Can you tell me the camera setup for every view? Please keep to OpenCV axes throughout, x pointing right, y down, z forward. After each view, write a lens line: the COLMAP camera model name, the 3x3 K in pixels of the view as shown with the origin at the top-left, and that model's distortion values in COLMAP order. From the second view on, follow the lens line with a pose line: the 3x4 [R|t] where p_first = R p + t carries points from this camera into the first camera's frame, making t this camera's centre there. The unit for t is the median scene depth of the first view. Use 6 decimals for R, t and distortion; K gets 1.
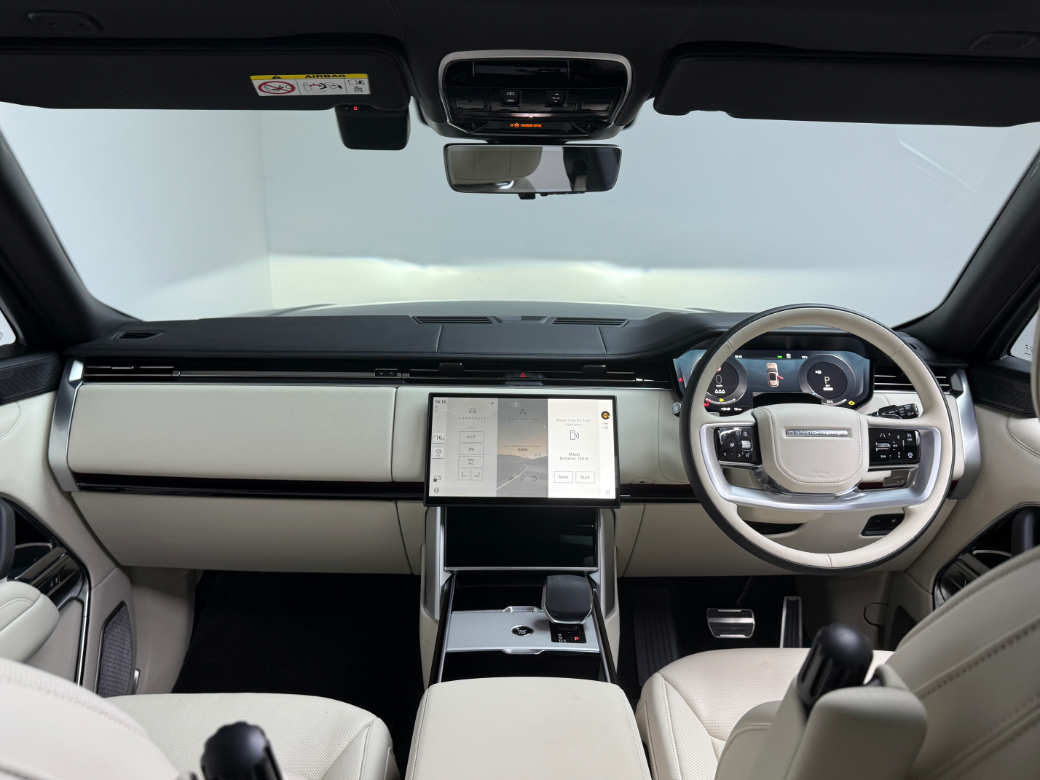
lens RADIAL K [[834.3, 0, 519.1], [0, 834.3, 387.8], [0, 0, 1]] dist [-0.055309, -0.003760]
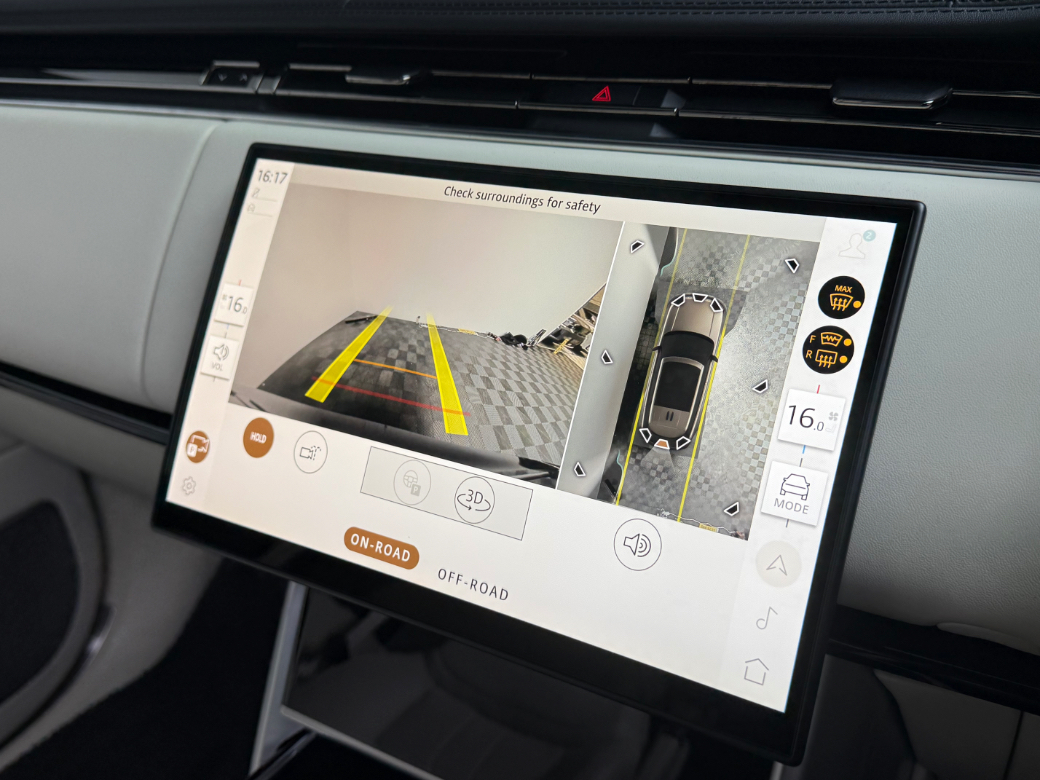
lens RADIAL K [[1031.4, 0, 538.2], [0, 1031.4, 396.4], [0, 0, 1]] dist [-0.029131, 0.000000]
pose [[0.844010, 0.175305, -0.506868, 0.171333], [-0.059303, 0.969781, 0.236661, 0.001320], [0.533039, -0.169685, 0.828901, 0.743602]]
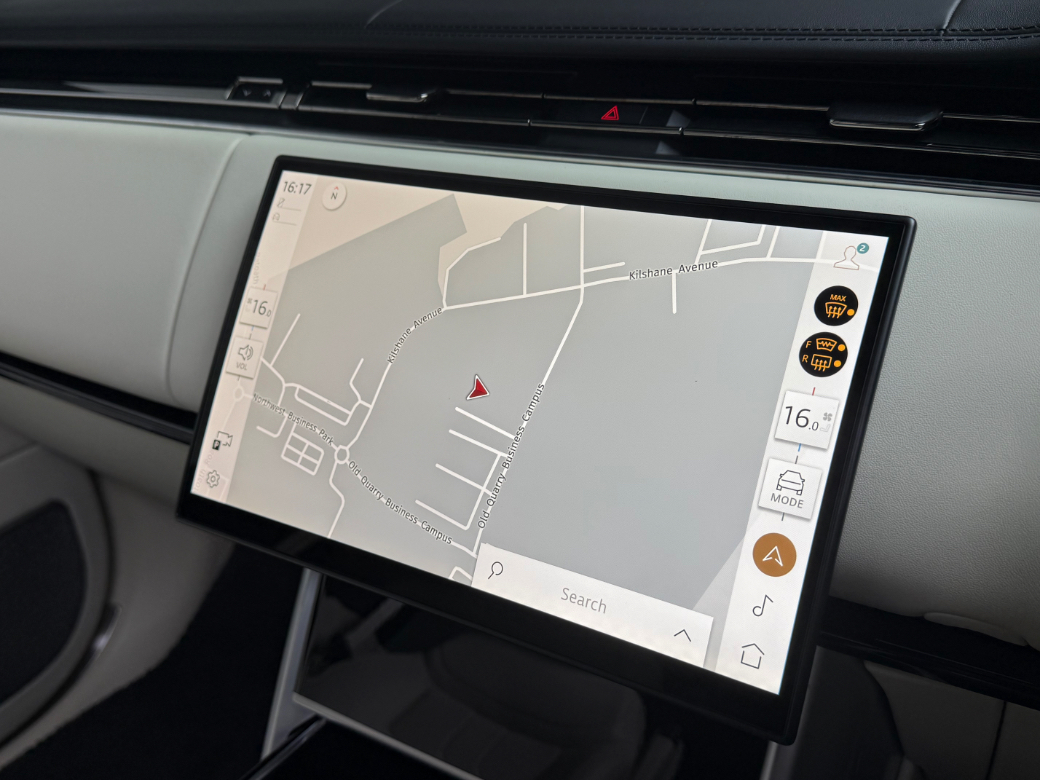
lens RADIAL K [[1031.4, 0, 516.6], [0, 1031.4, 392.4], [0, 0, 1]] dist [-0.029131, 0.000000]
pose [[0.833989, 0.177984, -0.522287, 0.176875], [-0.070169, 0.973073, 0.219555, 0.001845], [0.547301, -0.146459, 0.824022, 0.725562]]
